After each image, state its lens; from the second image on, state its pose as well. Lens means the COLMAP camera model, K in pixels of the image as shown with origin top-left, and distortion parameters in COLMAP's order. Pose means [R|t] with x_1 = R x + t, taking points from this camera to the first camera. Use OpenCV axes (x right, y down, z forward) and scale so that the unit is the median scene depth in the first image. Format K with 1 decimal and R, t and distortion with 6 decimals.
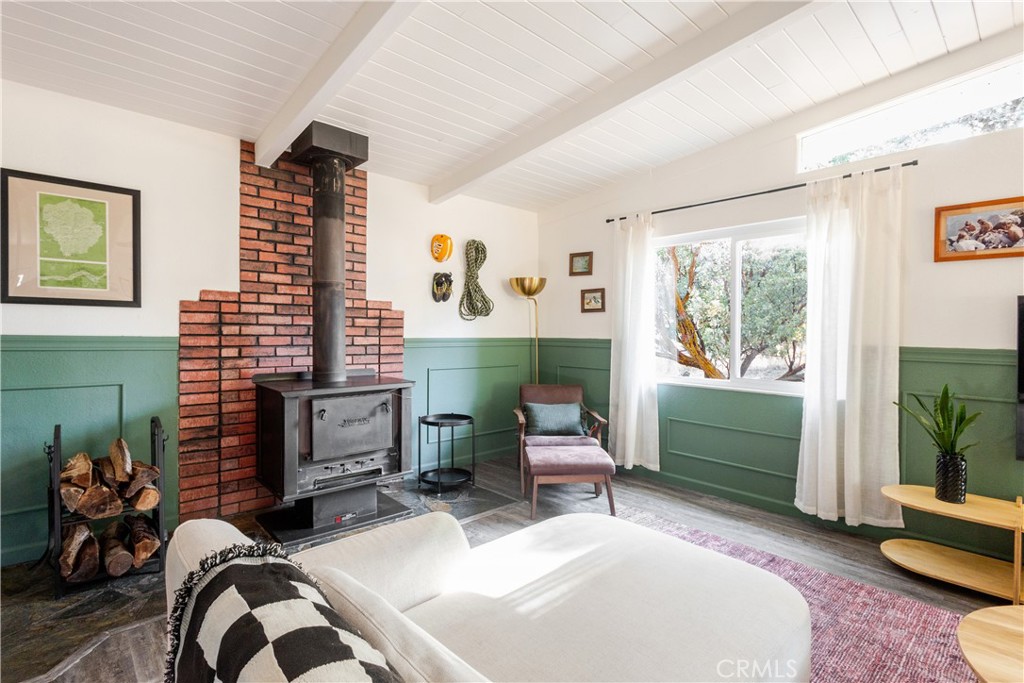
lens RADIAL K [[493.2, 0, 506.7], [0, 493.2, 333.7], [0, 0, 1]] dist [0.007608, 0.000090]
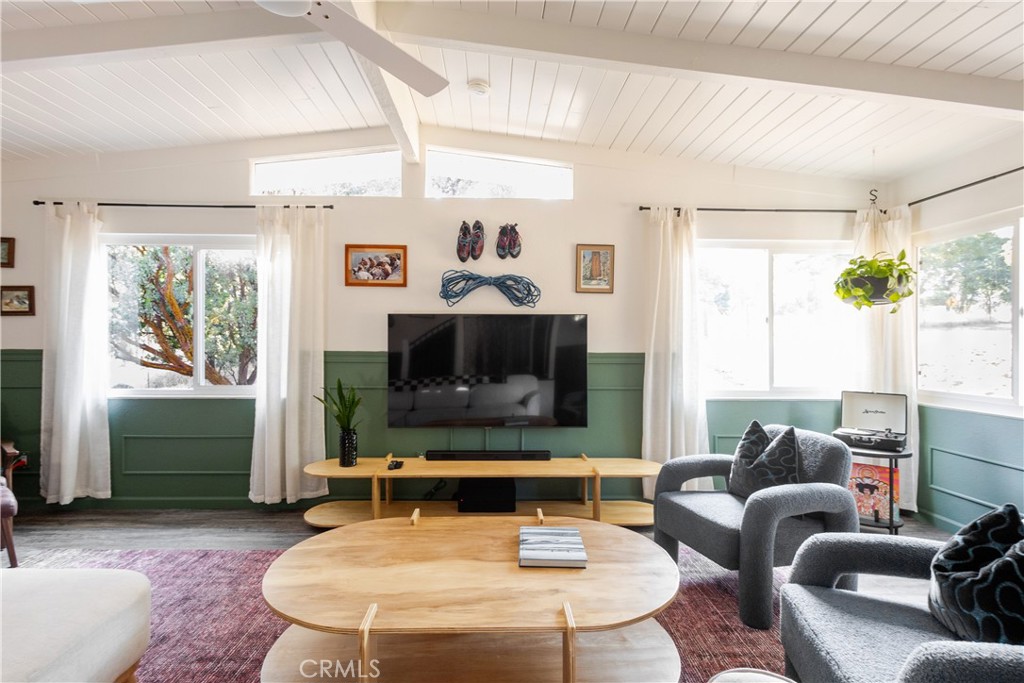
lens RADIAL K [[493.2, 0, 508.3], [0, 493.2, 339.7], [0, 0, 1]] dist [0.007608, 0.000090]
pose [[0.658628, -0.006508, 0.752441, 0.147090], [0.007747, 0.999968, 0.001868, -0.000880], [-0.752429, 0.004599, 0.658657, -0.162517]]
